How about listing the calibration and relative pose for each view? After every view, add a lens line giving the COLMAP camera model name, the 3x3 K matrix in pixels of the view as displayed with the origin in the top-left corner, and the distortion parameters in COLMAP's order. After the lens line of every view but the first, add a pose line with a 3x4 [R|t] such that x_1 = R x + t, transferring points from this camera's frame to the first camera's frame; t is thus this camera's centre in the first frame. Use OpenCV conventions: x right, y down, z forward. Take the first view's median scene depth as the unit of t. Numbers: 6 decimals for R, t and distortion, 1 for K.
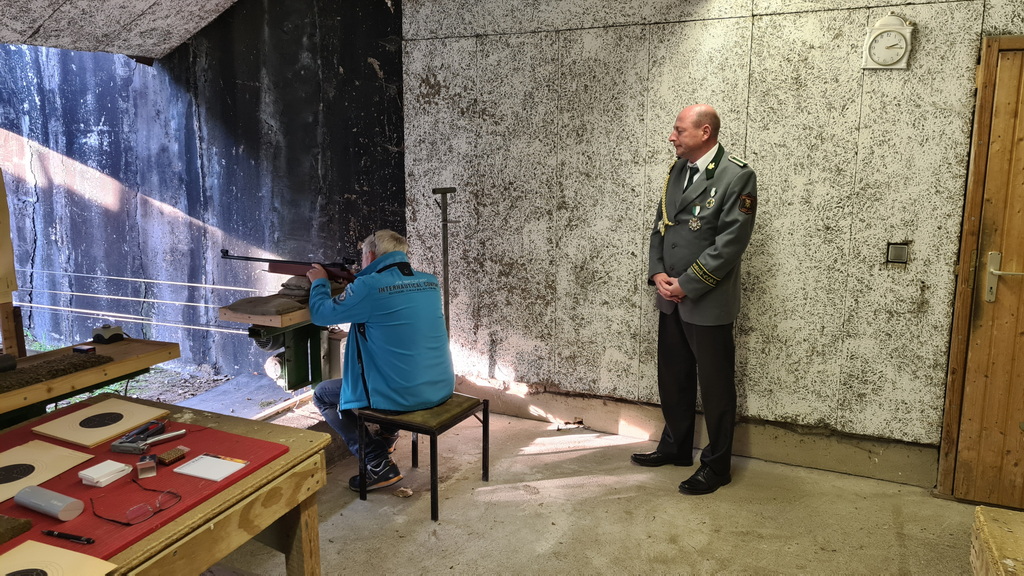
lens RADIAL K [[769.6, 0, 539.1], [0, 769.6, 284.9], [0, 0, 1]] dist [0.070432, -0.056702]
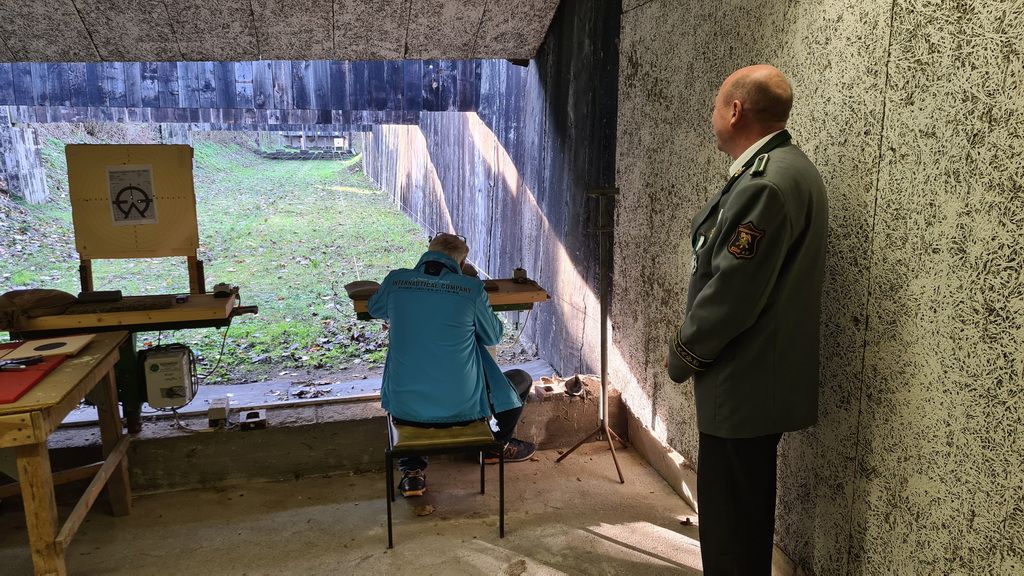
lens RADIAL K [[769.6, 0, 505.7], [0, 769.6, 285.3], [0, 0, 1]] dist [0.070432, -0.056702]
pose [[0.613561, 0.149361, -0.775393, 0.551896], [-0.145083, 0.986555, 0.075233, -0.080289], [0.776205, 0.066336, 0.626981, 0.467968]]
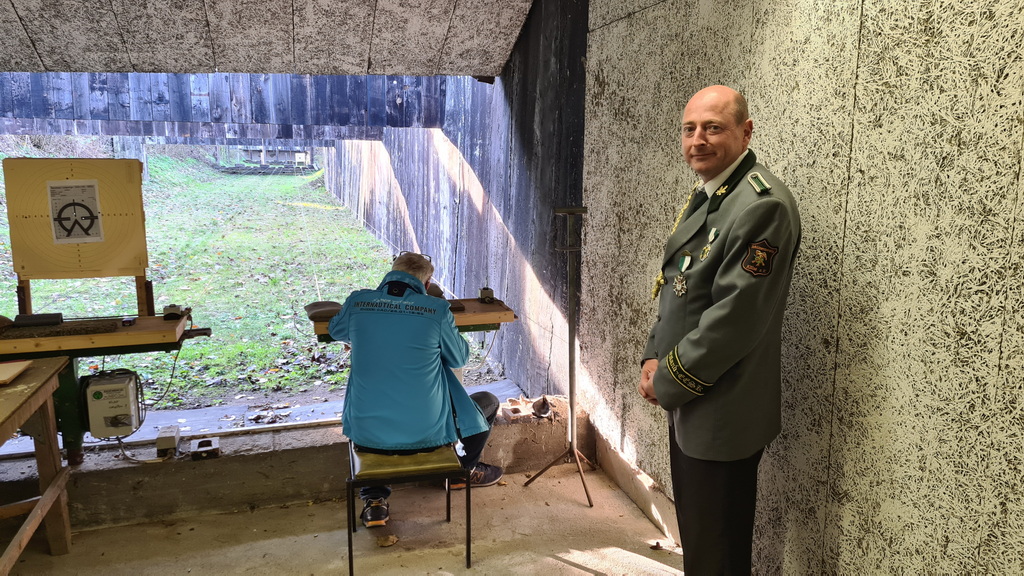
lens RADIAL K [[769.6, 0, 519.0], [0, 769.6, 286.2], [0, 0, 1]] dist [0.070432, -0.056702]
pose [[0.661446, 0.132932, -0.738118, 0.533945], [-0.146885, 0.988068, 0.046319, -0.083165], [0.735468, 0.077781, 0.673080, 0.479021]]
